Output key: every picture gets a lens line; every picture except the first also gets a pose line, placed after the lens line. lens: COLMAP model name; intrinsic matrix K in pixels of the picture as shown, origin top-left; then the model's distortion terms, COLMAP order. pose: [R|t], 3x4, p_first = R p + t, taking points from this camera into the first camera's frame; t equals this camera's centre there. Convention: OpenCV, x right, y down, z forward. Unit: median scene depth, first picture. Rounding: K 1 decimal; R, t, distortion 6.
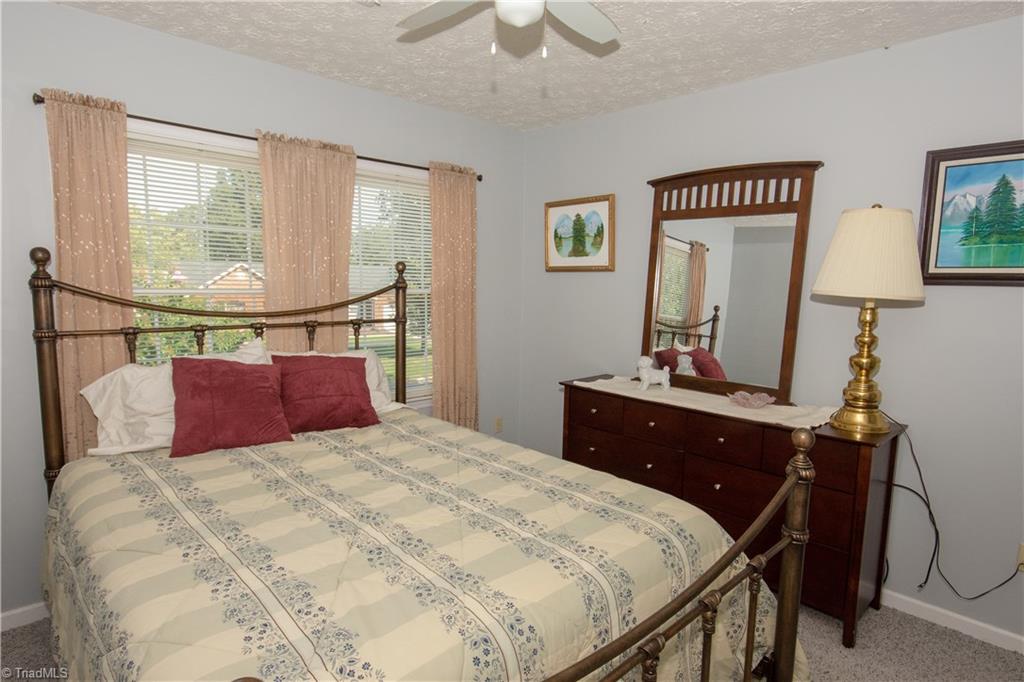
lens RADIAL K [[566.8, 0, 512.6], [0, 566.8, 348.7], [0, 0, 1]] dist [-0.000709, 0.001662]
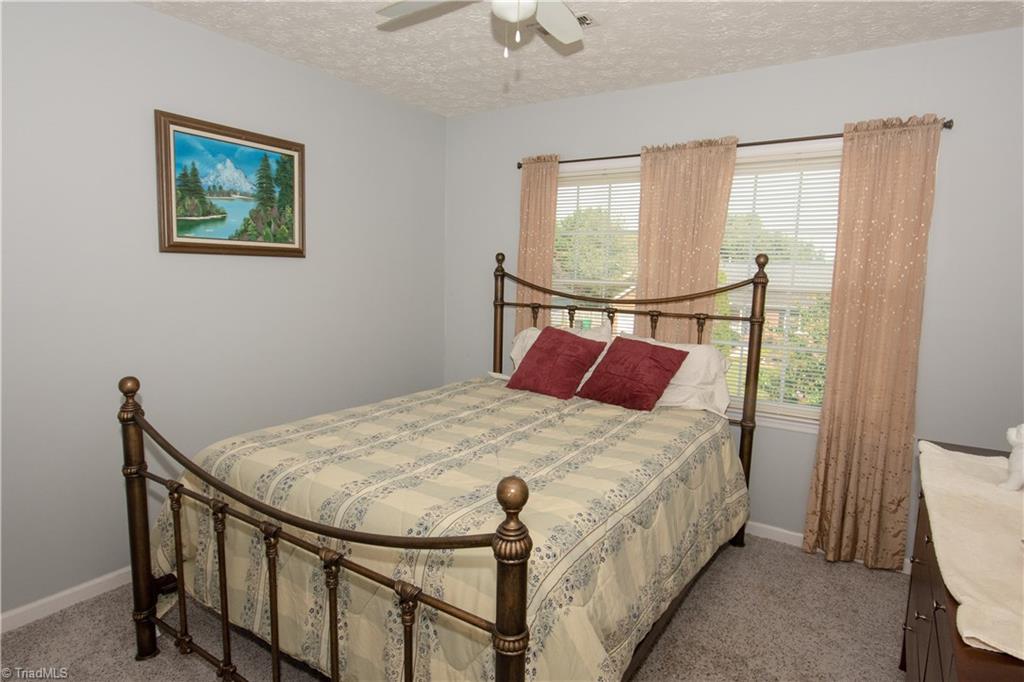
lens RADIAL K [[566.8, 0, 512.6], [0, 566.8, 348.7], [0, 0, 1]] dist [-0.000709, 0.001662]
pose [[0.222021, 0.120589, -0.967556, 0.700789], [-0.139044, 0.986097, 0.090994, -0.040726], [0.965077, 0.114330, 0.235702, 0.516577]]
